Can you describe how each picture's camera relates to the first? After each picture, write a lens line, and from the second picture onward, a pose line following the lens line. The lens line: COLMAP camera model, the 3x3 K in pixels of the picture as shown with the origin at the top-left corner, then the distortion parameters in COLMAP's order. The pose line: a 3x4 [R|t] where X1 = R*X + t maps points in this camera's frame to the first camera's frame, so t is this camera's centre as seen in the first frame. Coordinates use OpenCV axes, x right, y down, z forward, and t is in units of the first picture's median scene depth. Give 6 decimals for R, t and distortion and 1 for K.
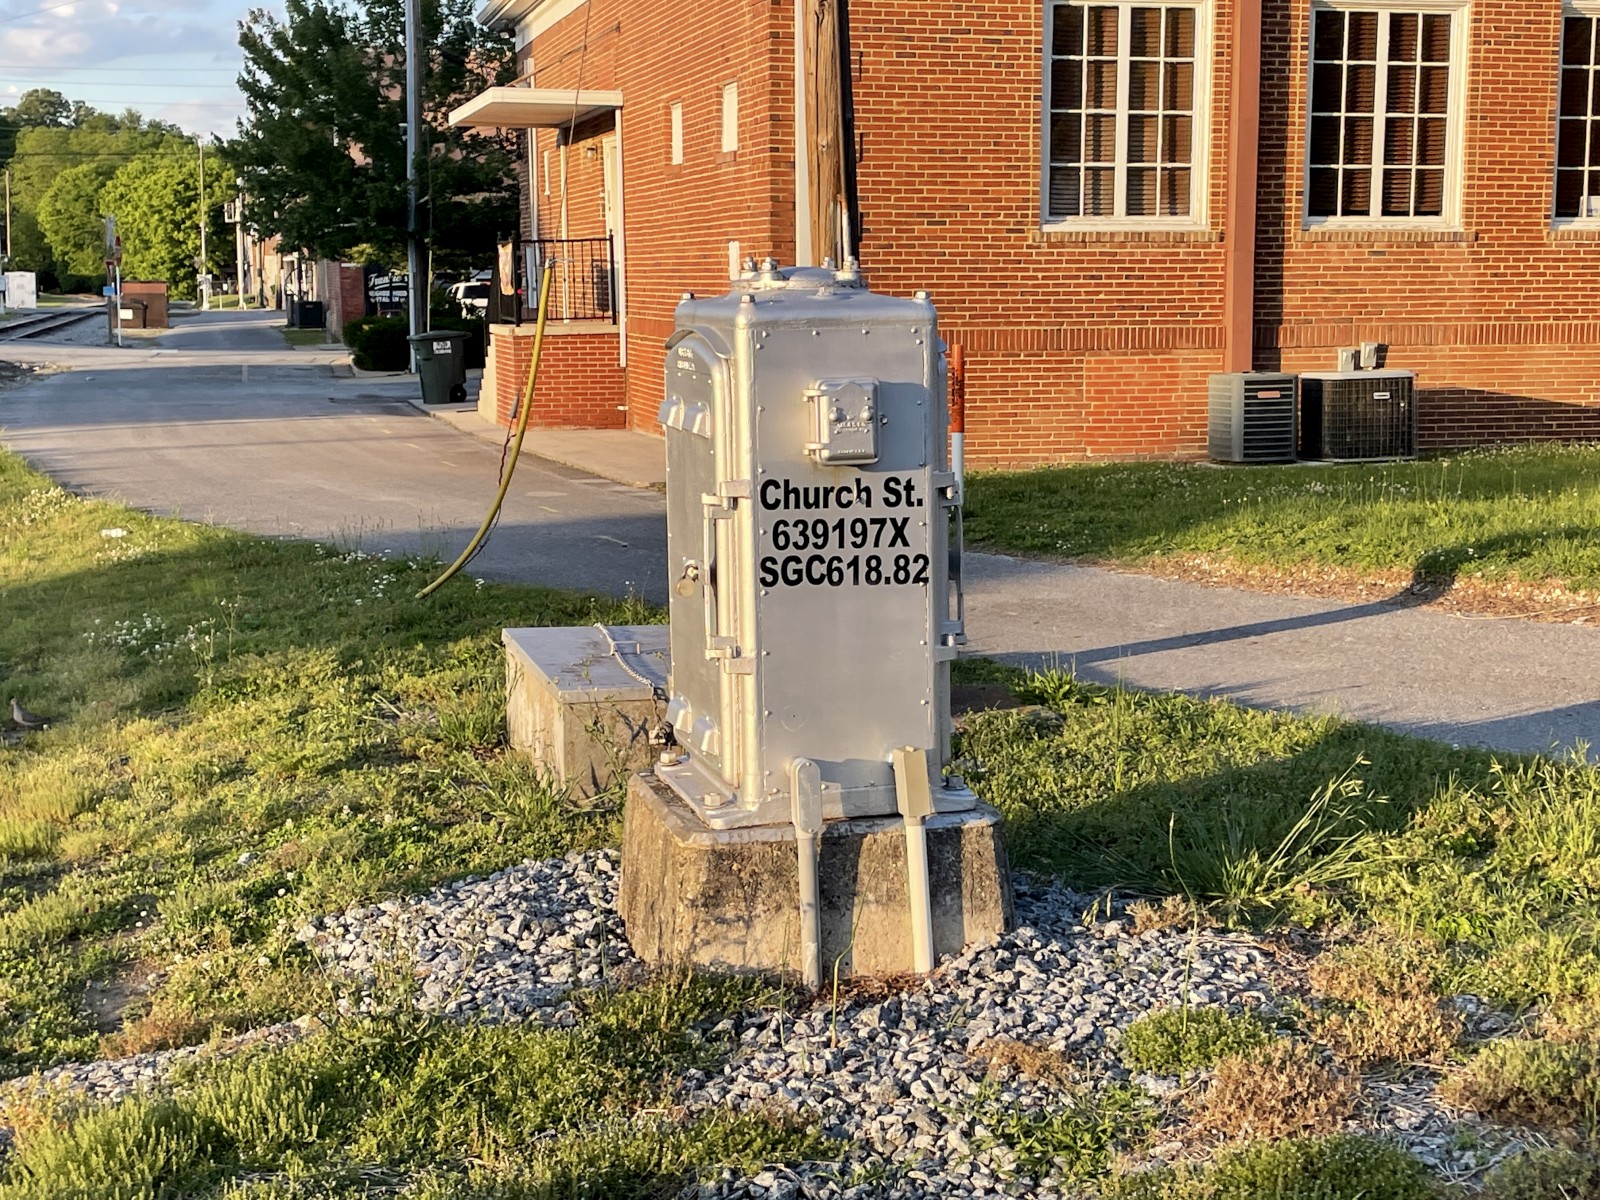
lens RADIAL K [[2403.4, 0, 800.0], [0, 2403.4, 600.0], [0, 0, 1]] dist [0.038544, 0.057967]
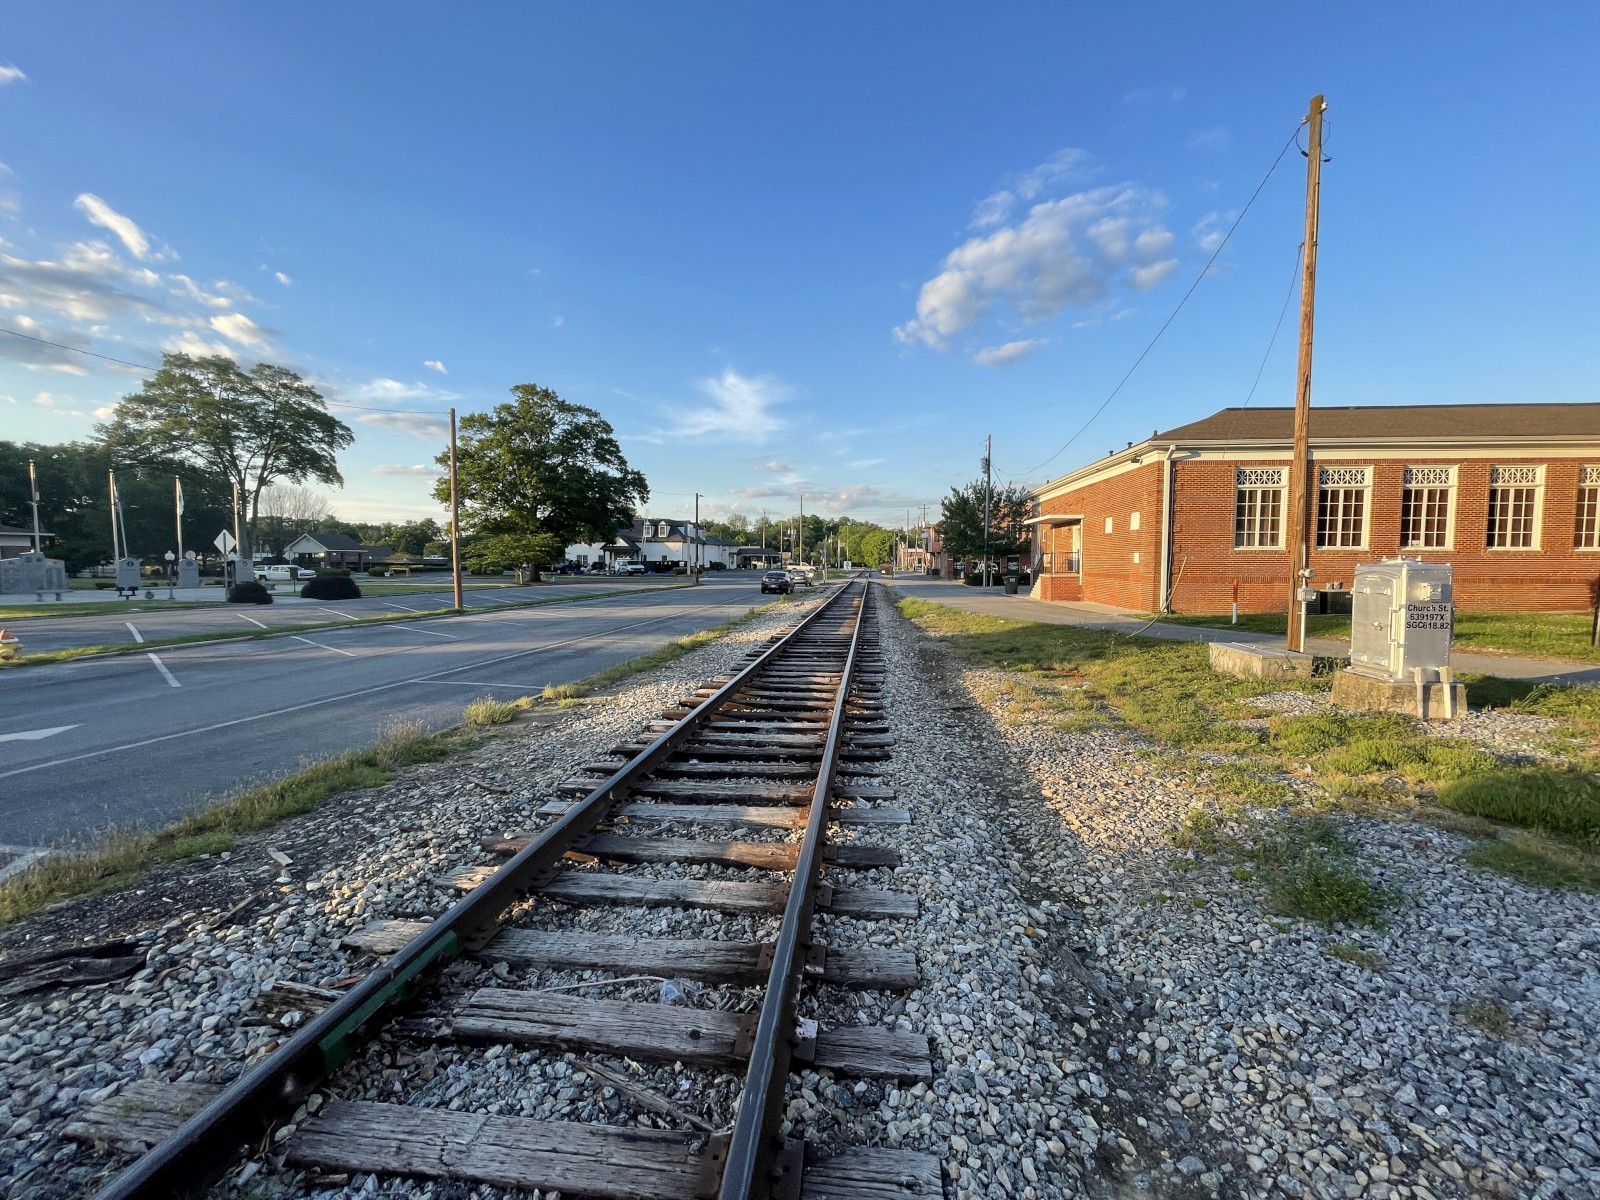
lens RADIAL K [[641.9, 0, 803.9], [0, 641.9, 598.0], [0, 0, 1]] dist [-0.002342, -0.000414]
pose [[0.942496, 0.022680, -0.333446, -0.189447], [-0.048728, 0.996359, -0.069962, 0.021363], [0.330645, 0.082187, 0.940170, -0.140095]]
